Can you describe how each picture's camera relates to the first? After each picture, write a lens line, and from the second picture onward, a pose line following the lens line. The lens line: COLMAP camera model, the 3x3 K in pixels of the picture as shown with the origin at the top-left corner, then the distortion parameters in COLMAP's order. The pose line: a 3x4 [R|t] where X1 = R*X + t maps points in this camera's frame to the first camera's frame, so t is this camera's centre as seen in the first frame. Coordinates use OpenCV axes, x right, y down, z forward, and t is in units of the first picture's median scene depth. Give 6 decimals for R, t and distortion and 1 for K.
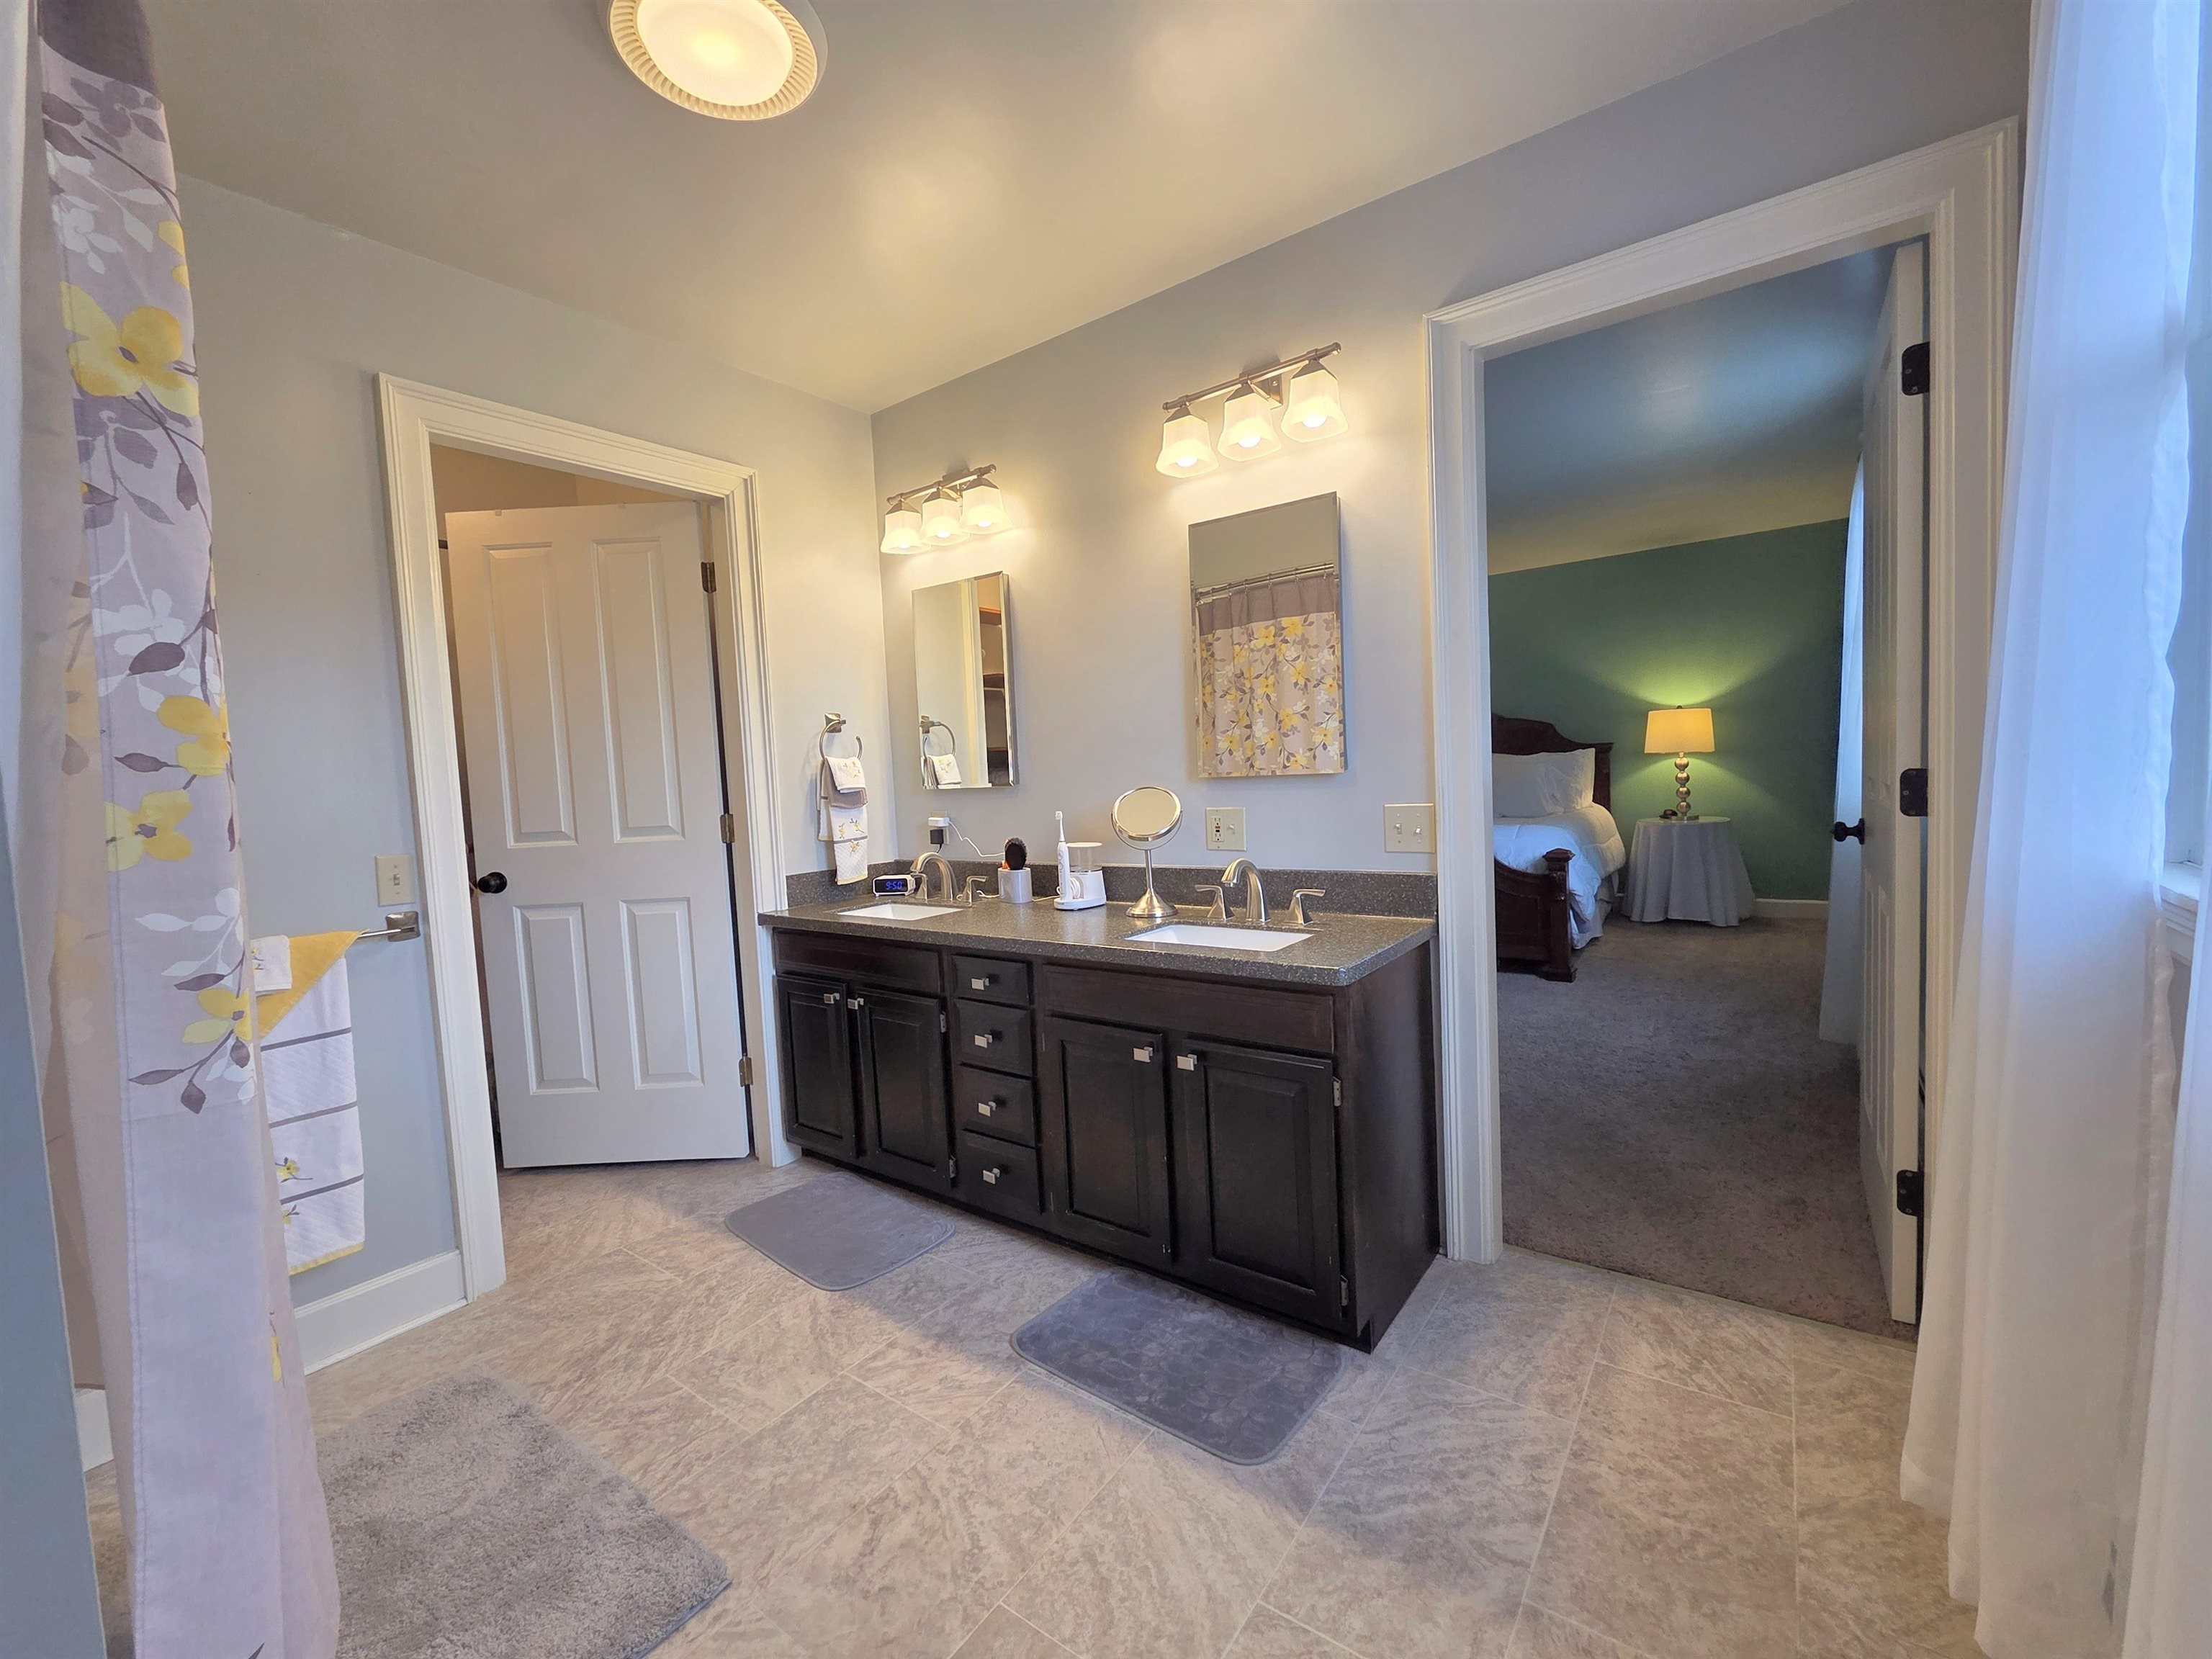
lens RADIAL K [[905.0, 0, 1118.4], [0, 905.0, 832.6], [0, 0, 1]] dist [-0.001499, -0.000425]
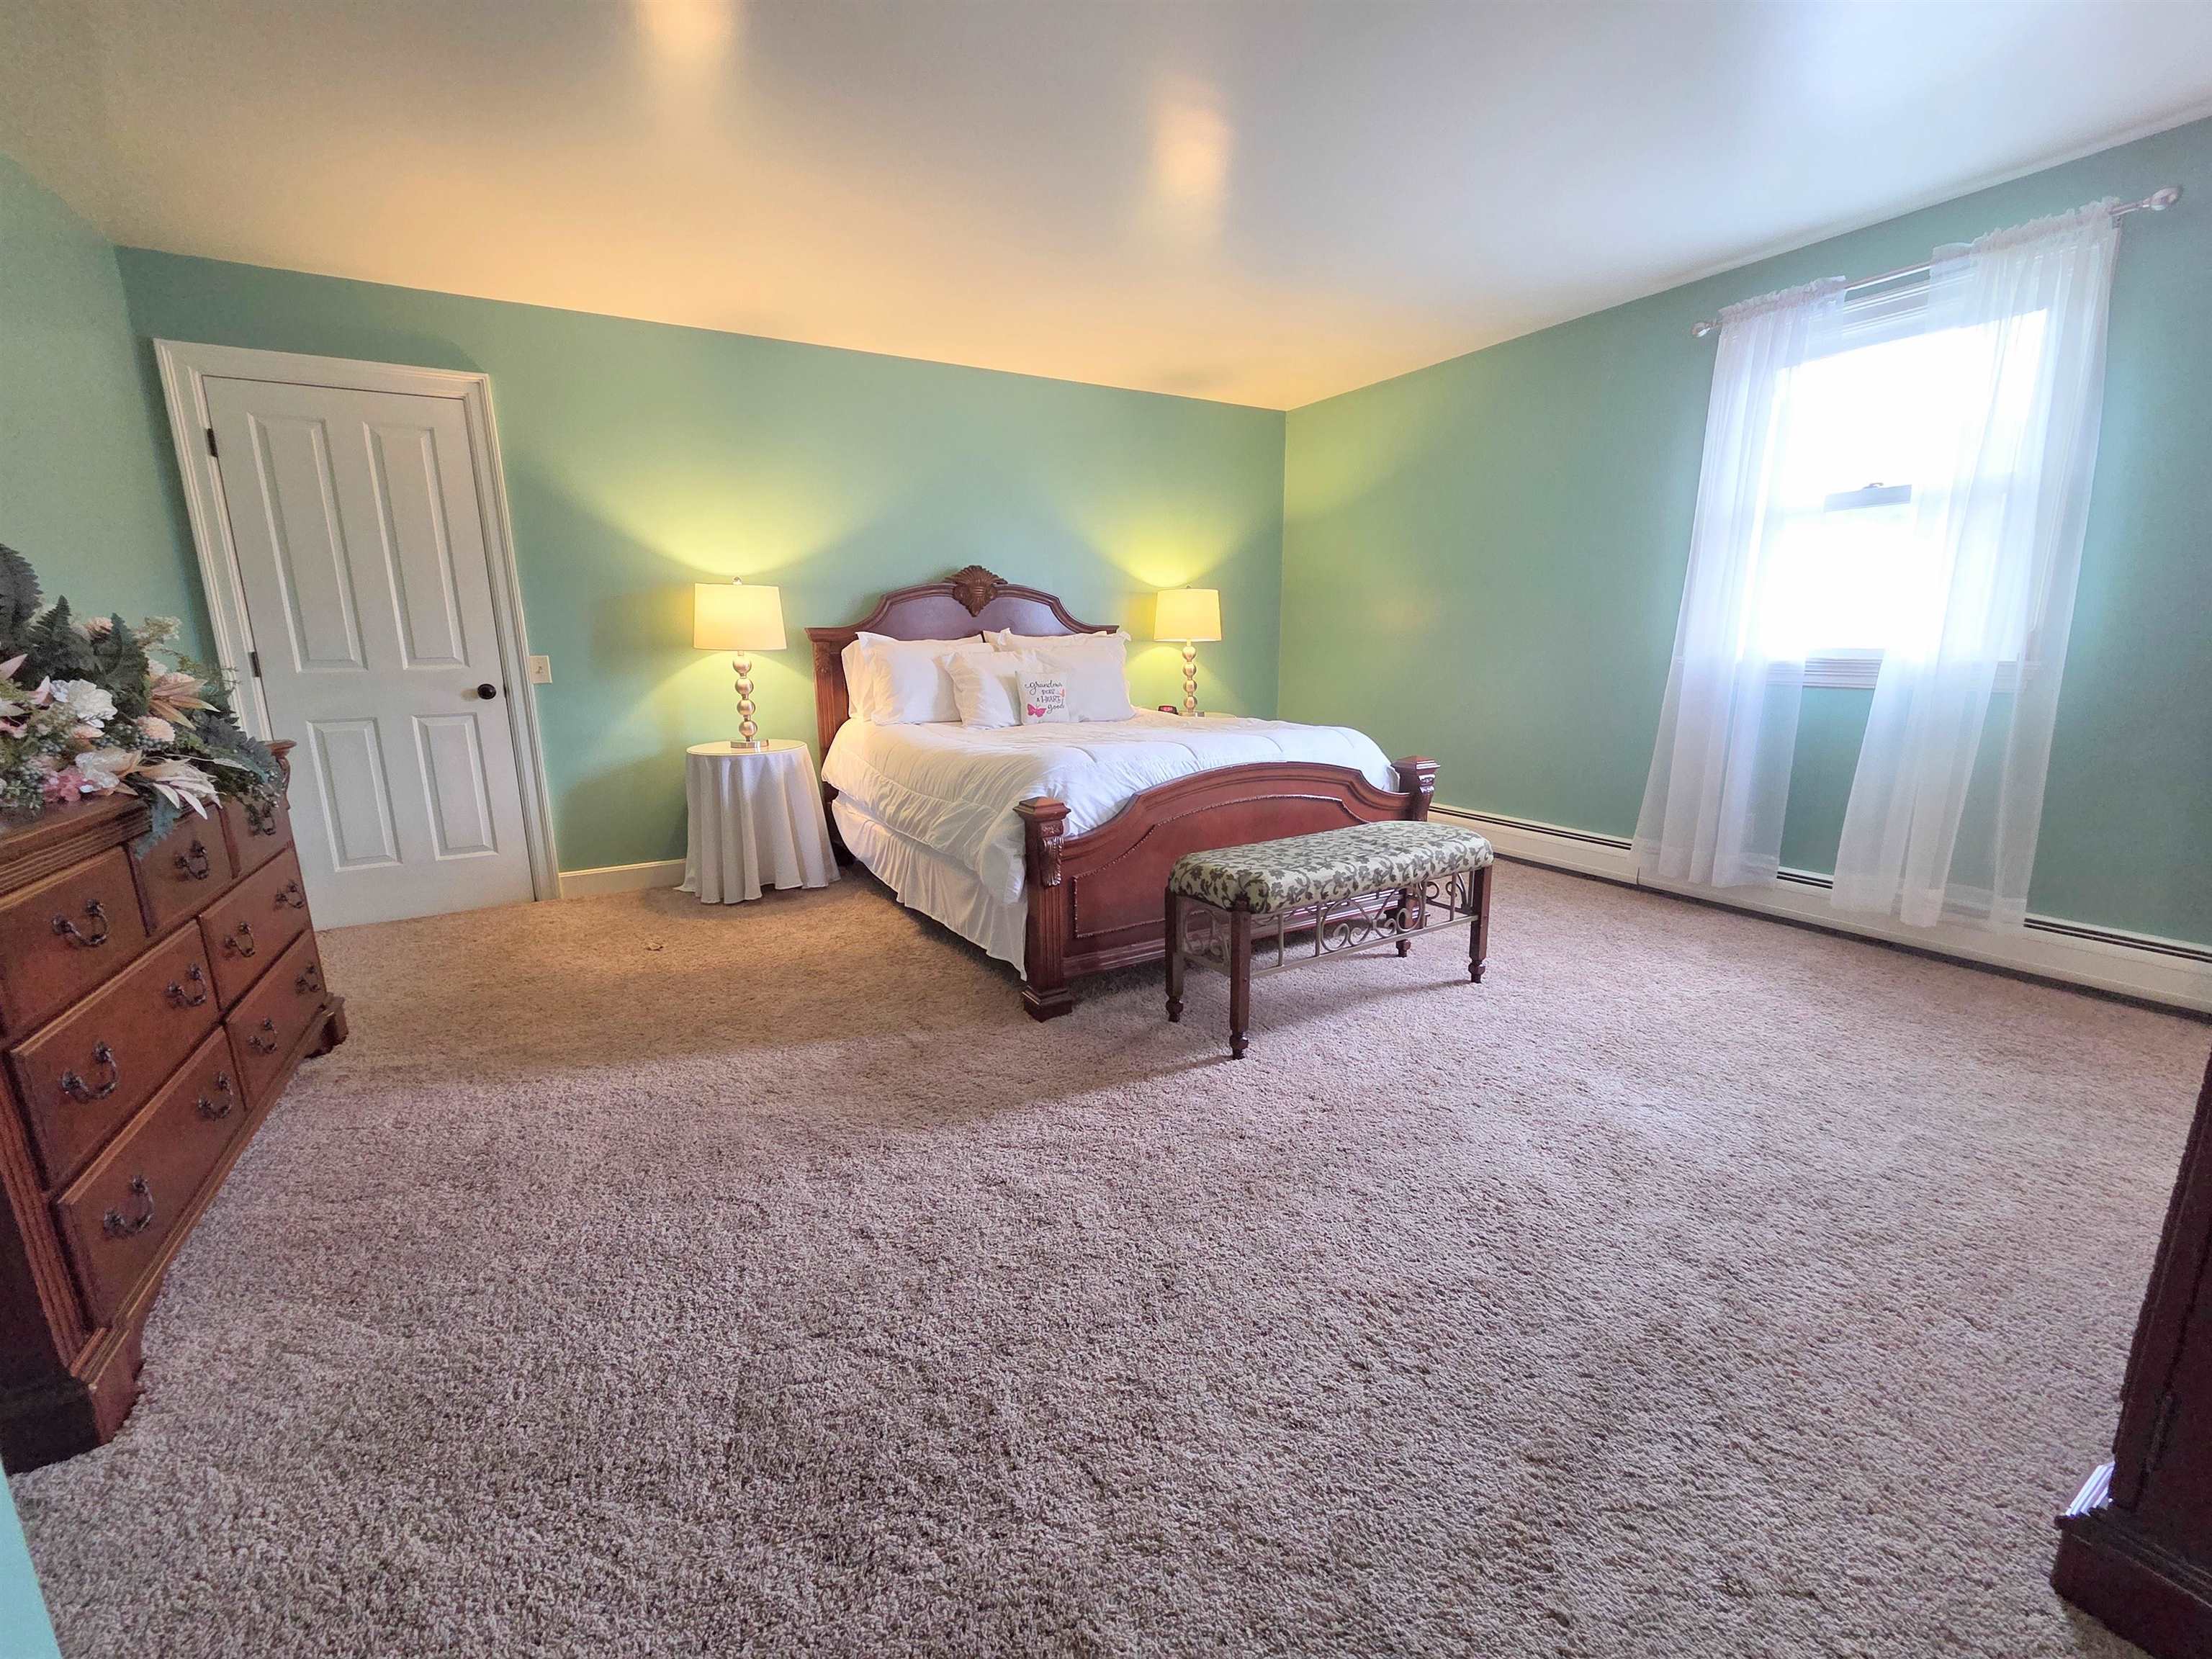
lens RADIAL K [[905.0, 0, 1100.5], [0, 905.0, 831.9], [0, 0, 1]] dist [-0.001499, -0.000425]
pose [[0.417244, -0.150285, 0.896282, 0.132143], [0.052392, 0.988570, 0.141370, -0.037140], [-0.907283, -0.012028, 0.420348, 0.502952]]
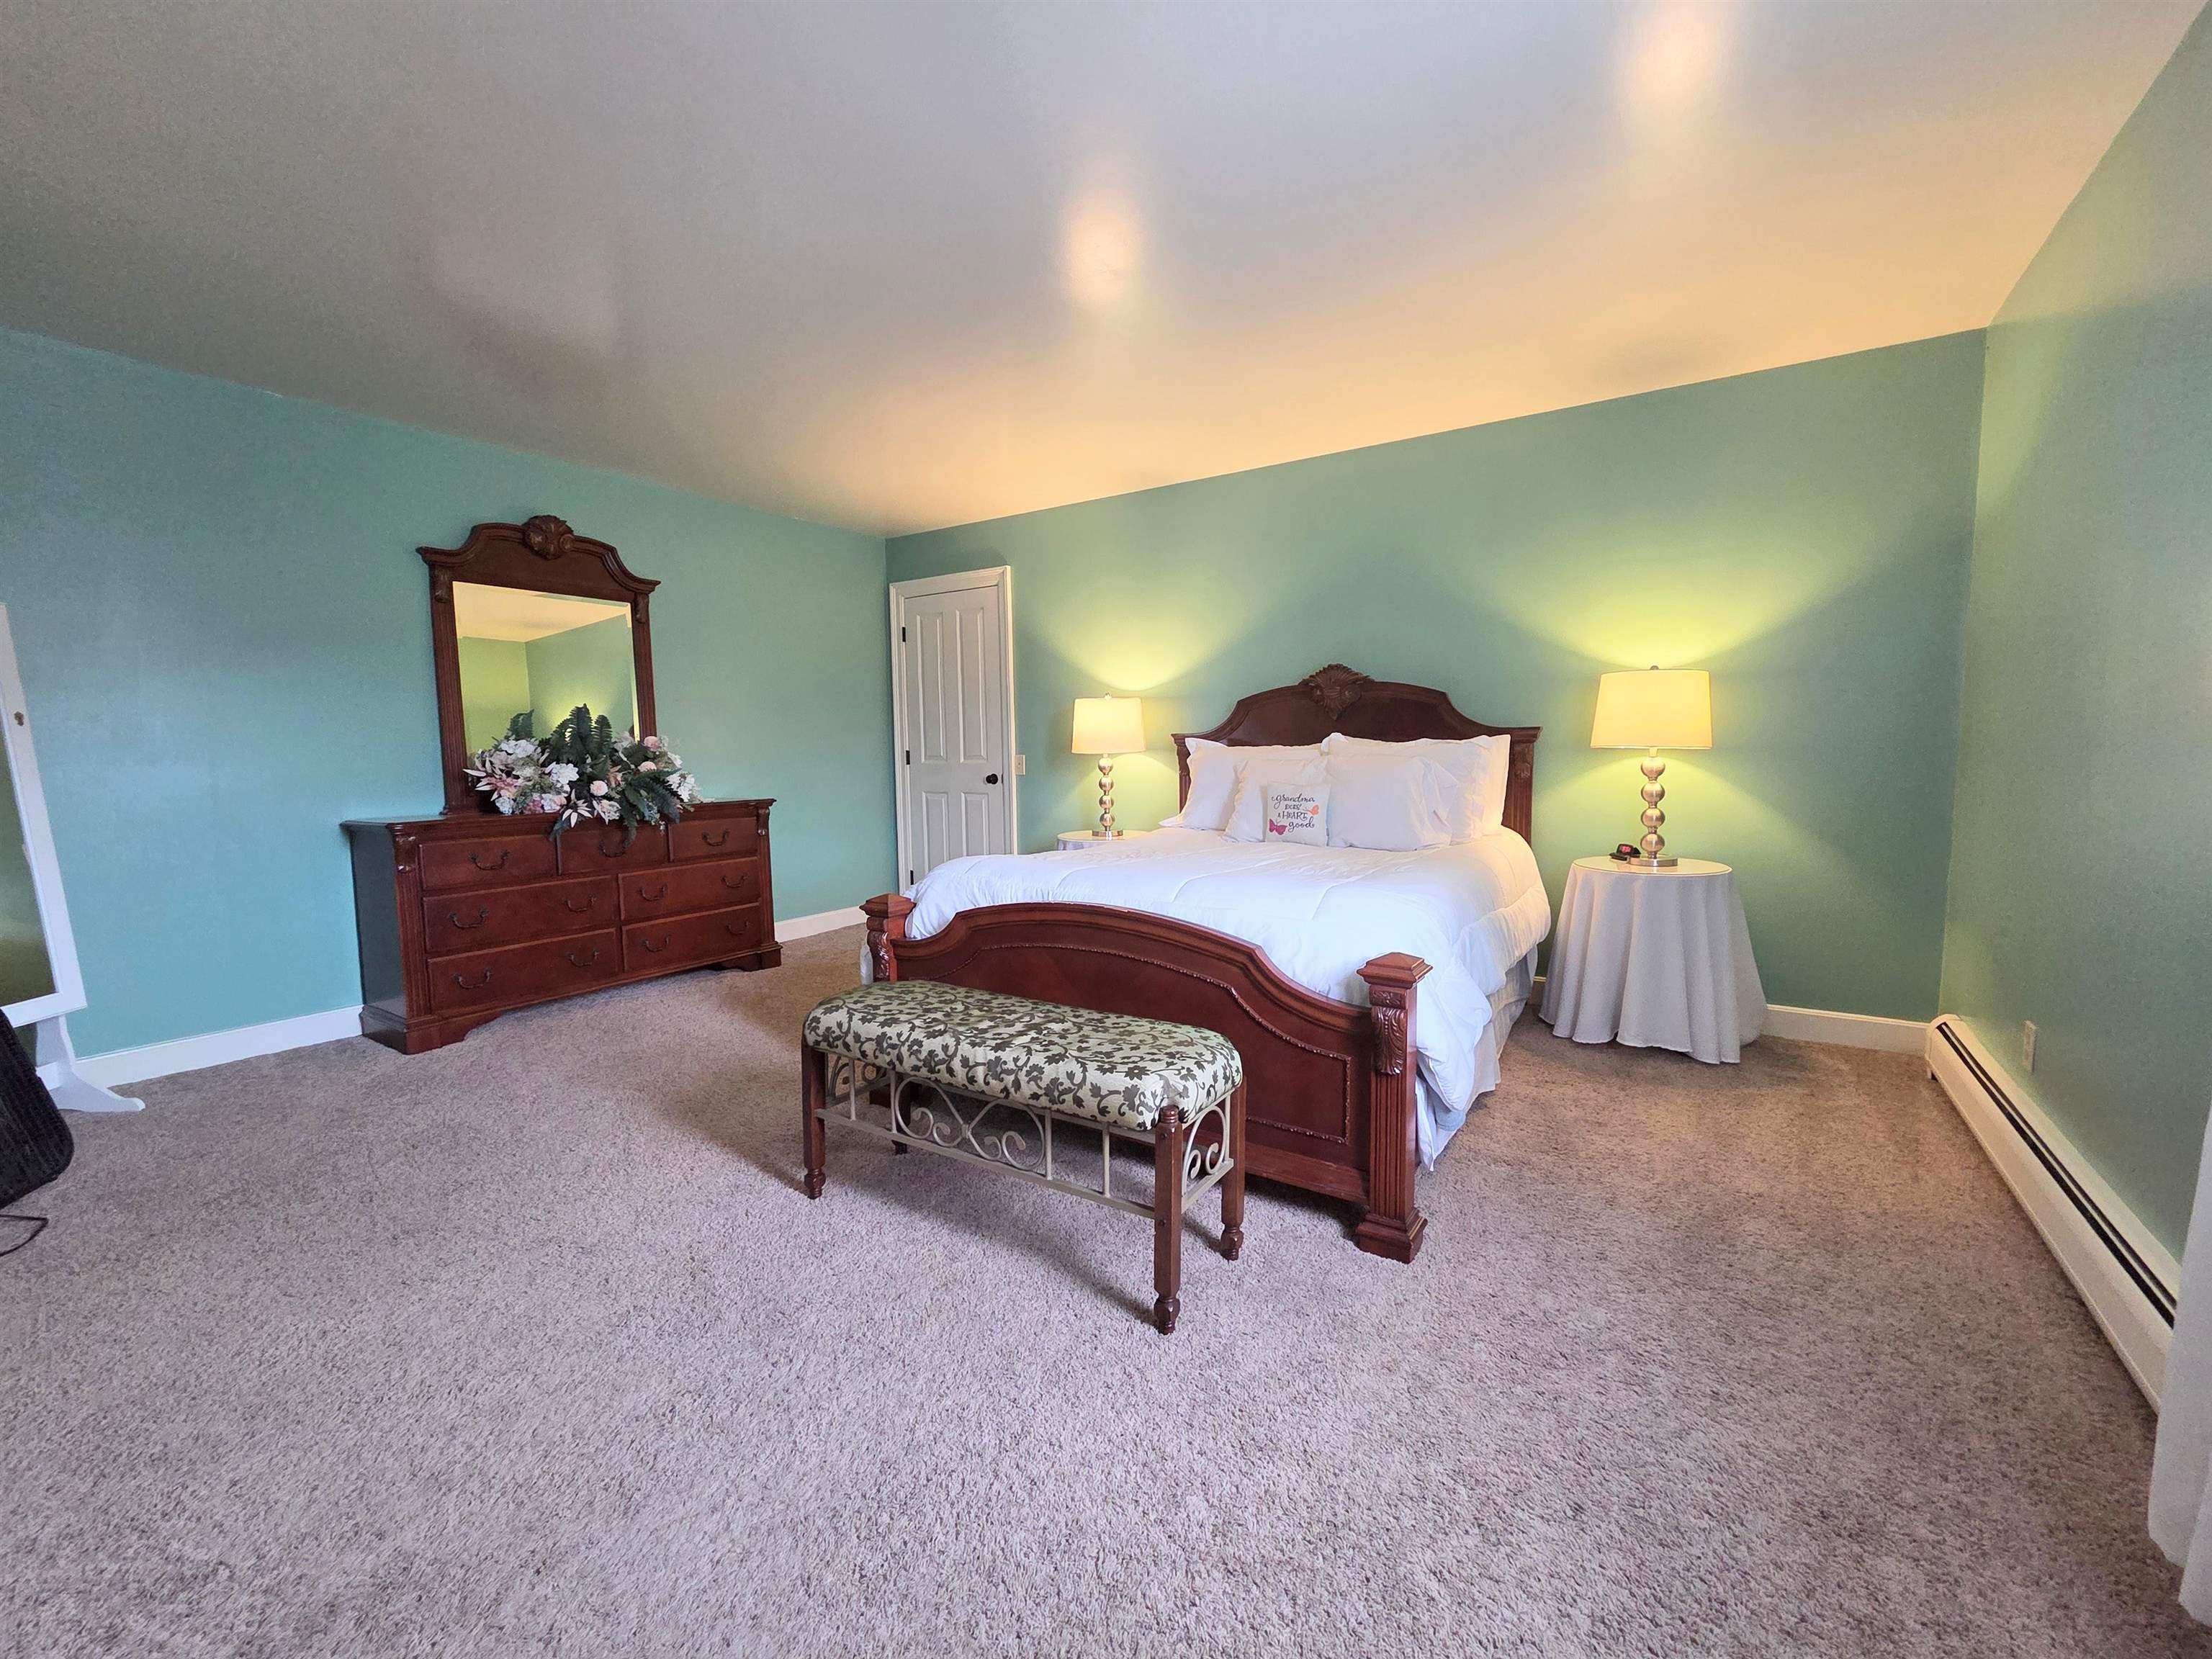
lens RADIAL K [[905.0, 0, 1090.5], [0, 905.0, 832.5], [0, 0, 1]] dist [-0.001499, -0.000425]
pose [[0.998965, 0.035178, 0.028835, 0.251373], [-0.035975, 0.998972, 0.027589, -0.038381], [-0.027835, -0.028598, 0.999203, 0.437291]]
